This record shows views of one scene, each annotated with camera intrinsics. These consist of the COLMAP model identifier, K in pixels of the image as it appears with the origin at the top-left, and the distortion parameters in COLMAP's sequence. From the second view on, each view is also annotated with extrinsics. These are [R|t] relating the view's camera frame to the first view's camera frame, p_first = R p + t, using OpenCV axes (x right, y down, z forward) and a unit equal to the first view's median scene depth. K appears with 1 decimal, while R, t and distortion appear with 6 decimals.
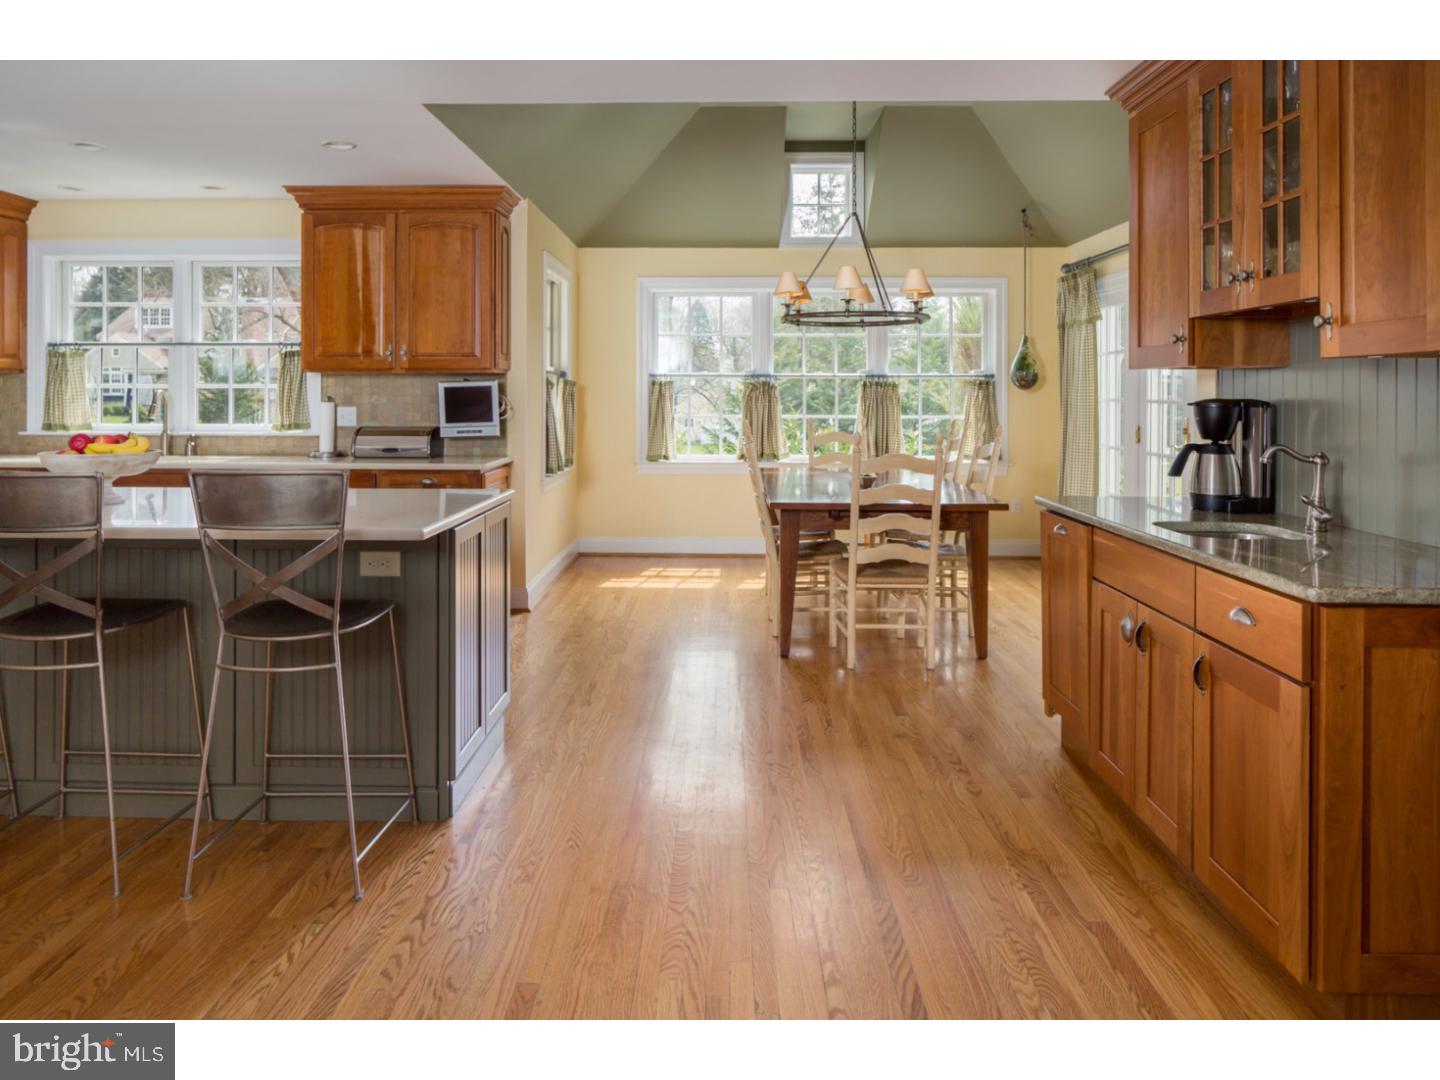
lens RADIAL K [[987.7, 0, 720.0], [0, 987.7, 540.0], [0, 0, 1]] dist [-0.004852, -0.001597]
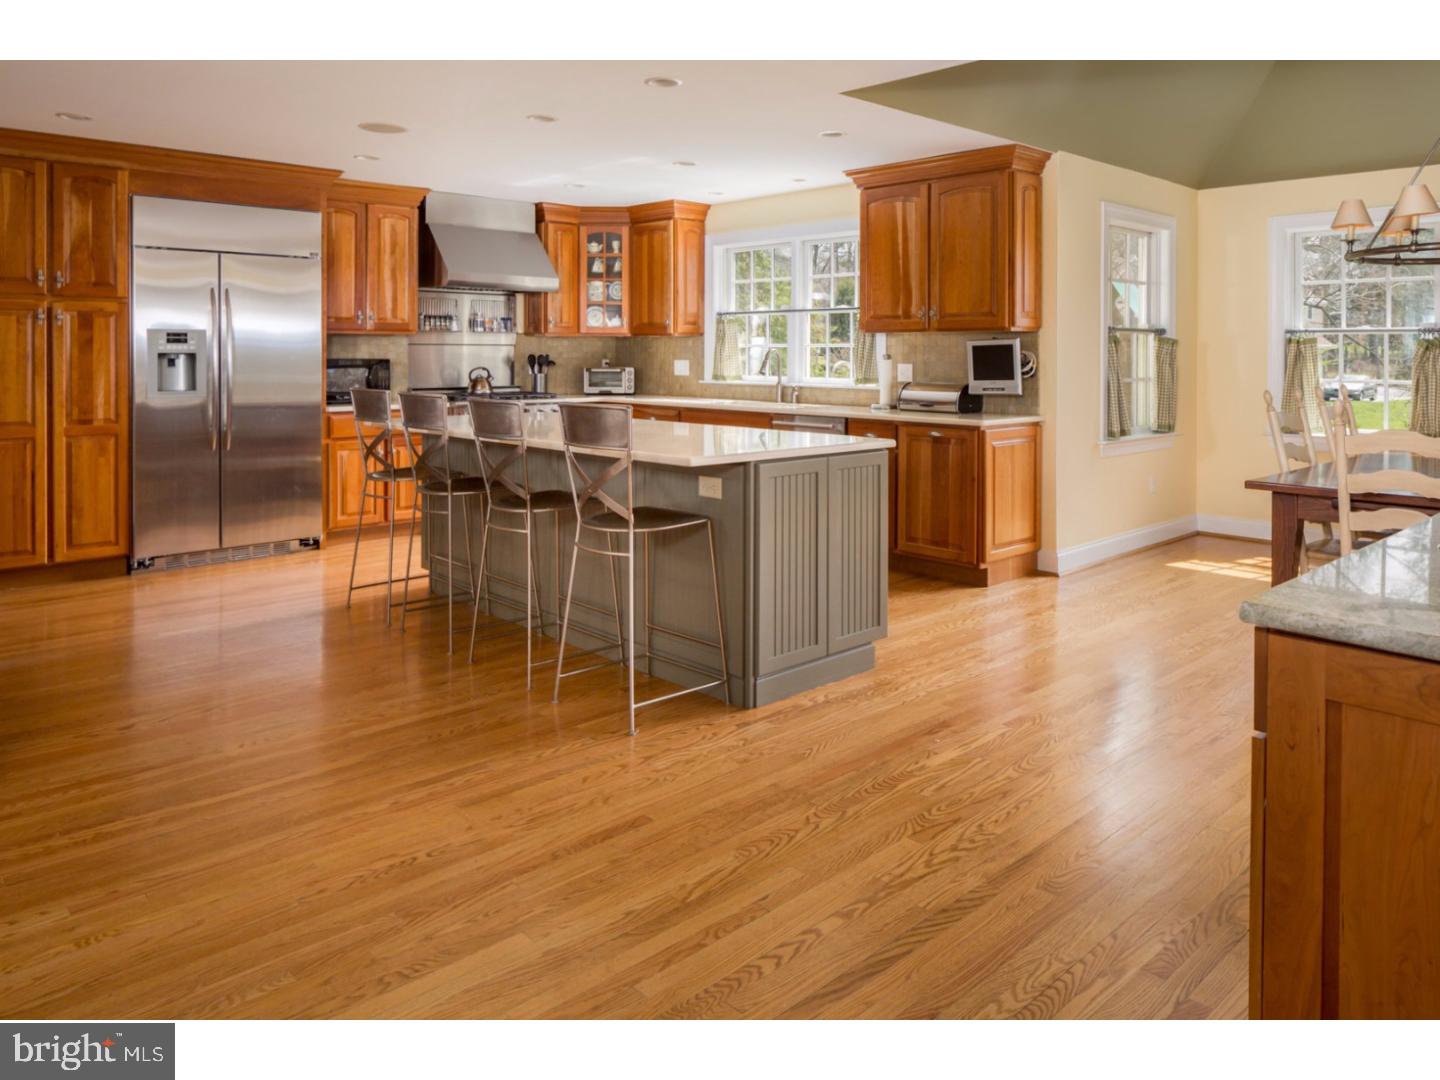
lens RADIAL K [[1011.1, 0, 720.0], [0, 1011.1, 540.0], [0, 0, 1]] dist [-0.006050, -0.001787]
pose [[0.696767, 0.130850, -0.705262, 0.314573], [-0.107224, 0.991173, 0.077964, -0.005914], [0.709238, 0.021298, 0.704647, 0.063188]]
